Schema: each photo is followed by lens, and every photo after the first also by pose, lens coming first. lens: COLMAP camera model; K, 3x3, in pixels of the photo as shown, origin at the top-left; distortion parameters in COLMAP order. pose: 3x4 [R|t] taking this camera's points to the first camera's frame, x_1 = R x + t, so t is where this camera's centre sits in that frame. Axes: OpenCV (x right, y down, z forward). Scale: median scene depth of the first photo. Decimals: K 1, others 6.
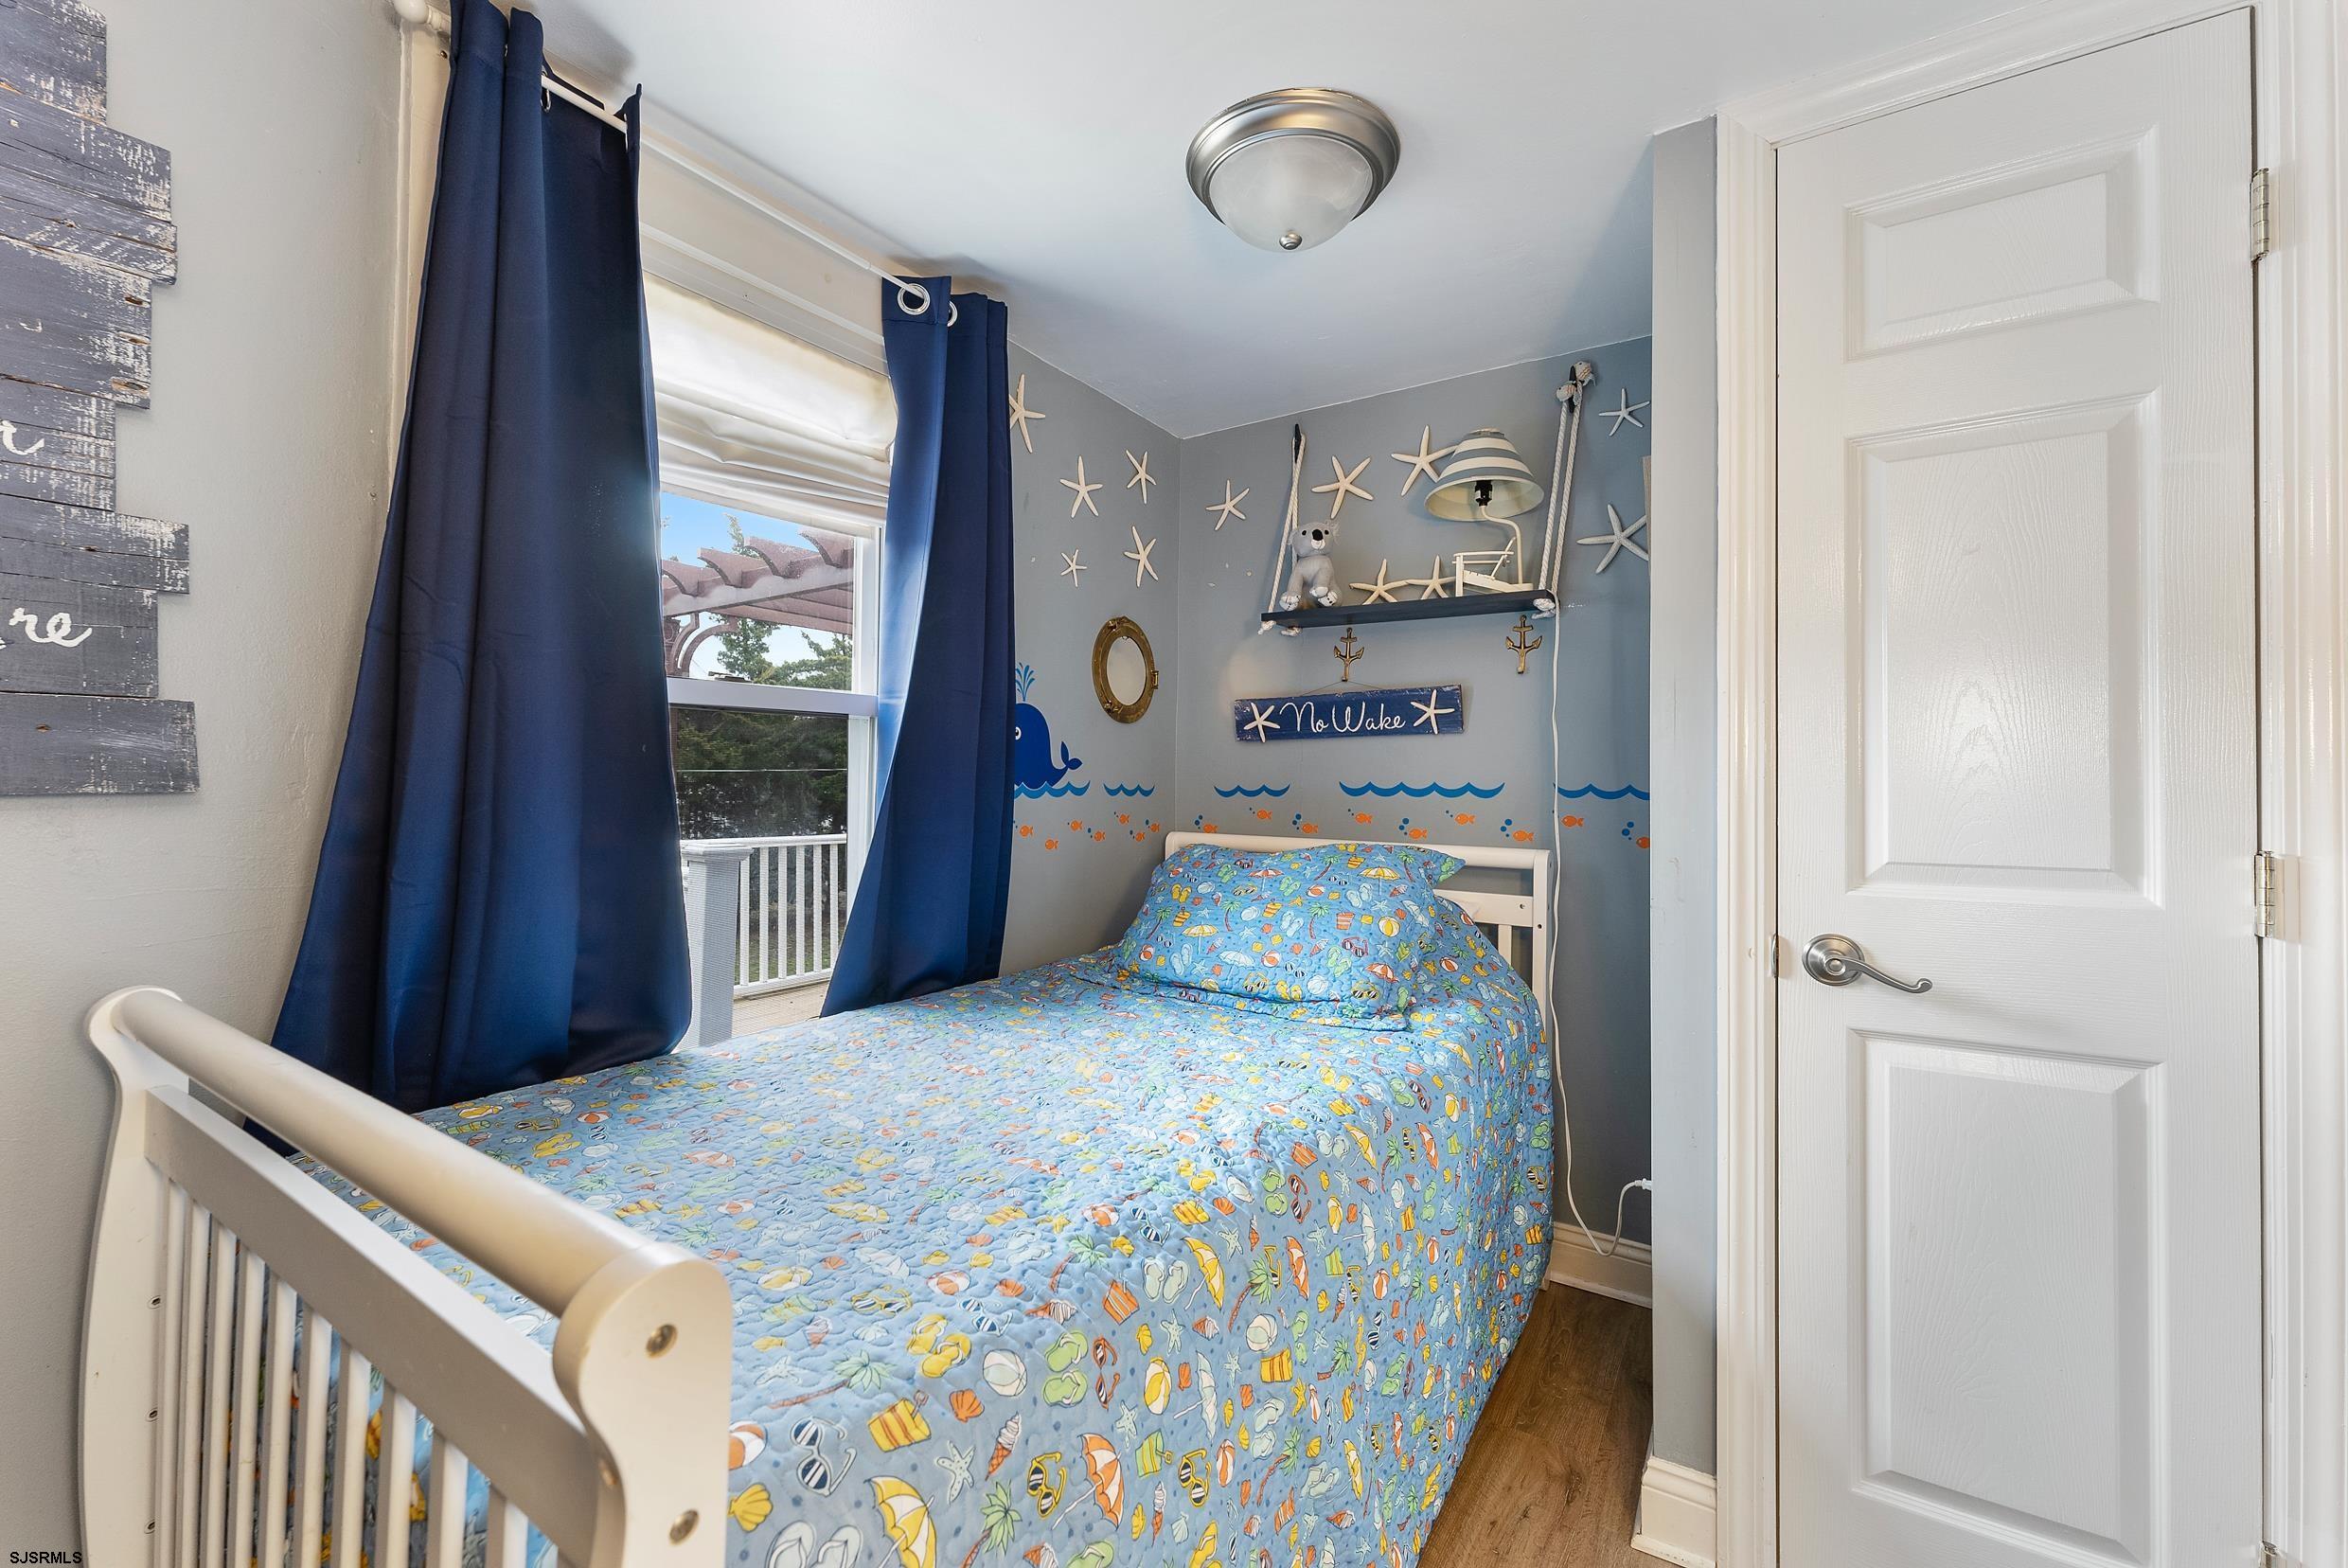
lens RADIAL K [[957.3, 0, 1177.7], [0, 957.3, 777.1], [0, 0, 1]] dist [-0.000084, -0.001316]
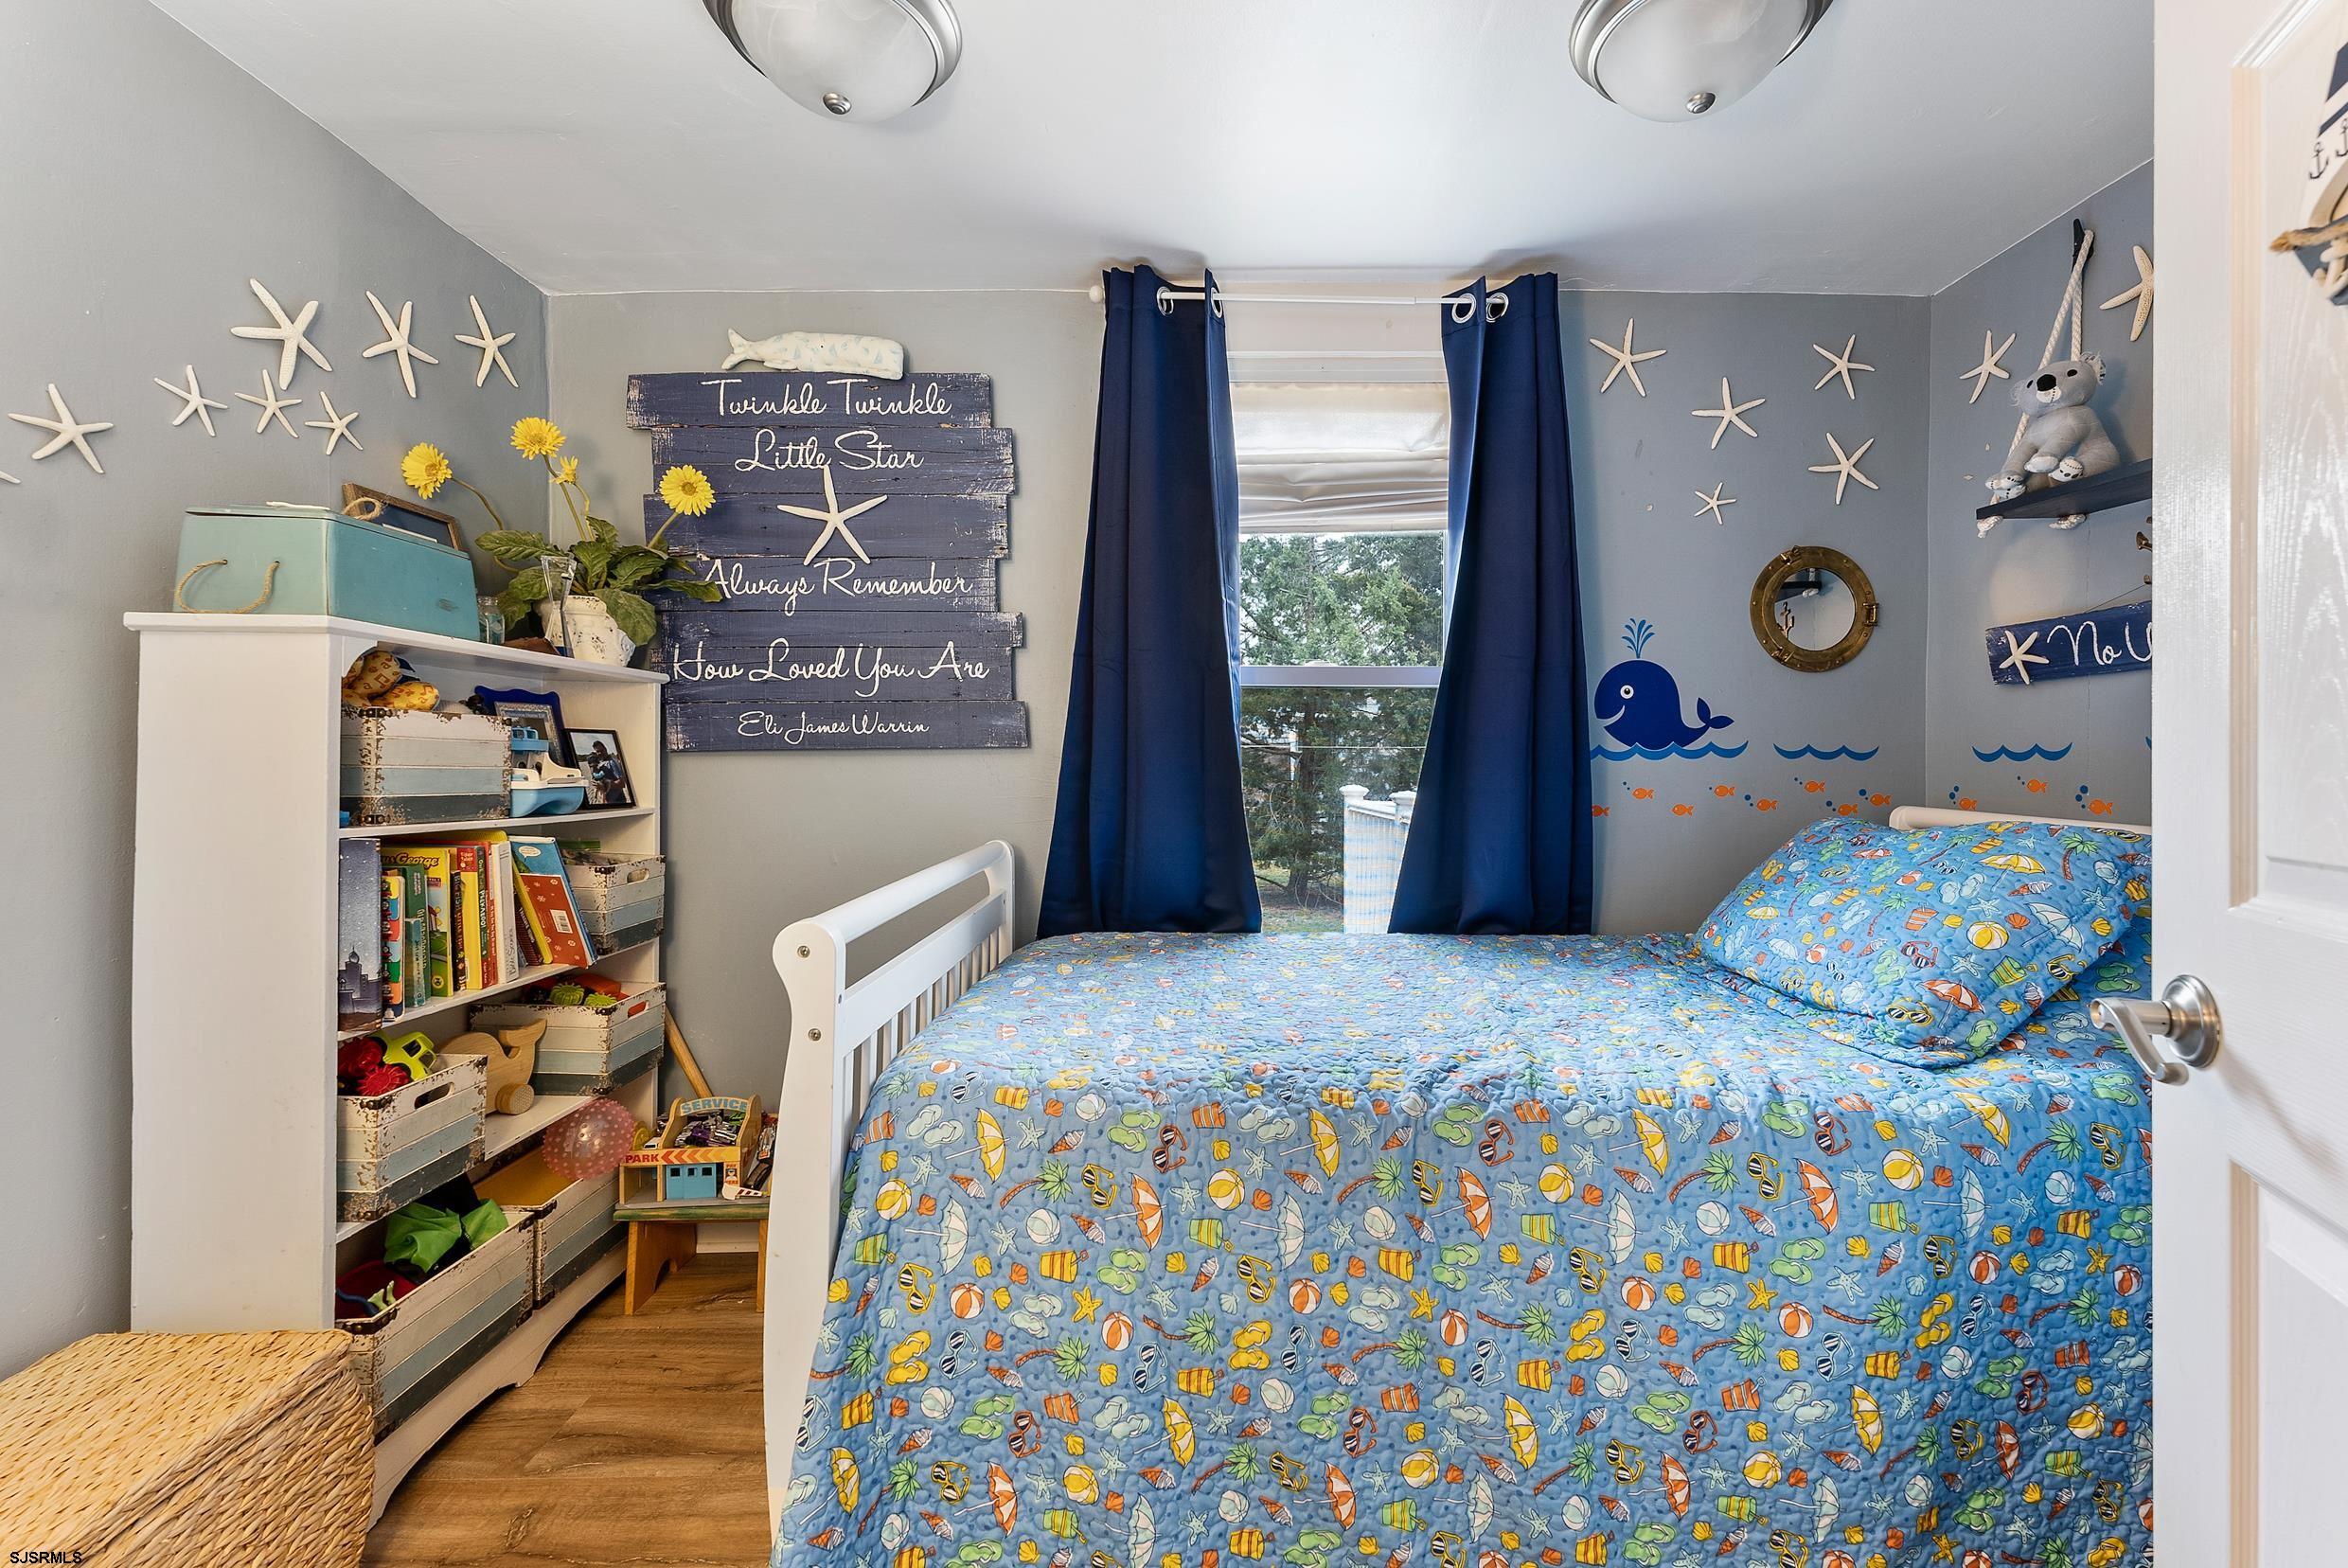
lens RADIAL K [[957.3, 0, 1181.1], [0, 957.3, 763.1], [0, 0, 1]] dist [-0.000084, -0.001316]
pose [[0.546526, 0.004878, -0.837428, 0.481135], [0.003175, 0.999964, 0.007896, 0.020675], [0.837436, -0.006974, 0.546491, 0.110977]]
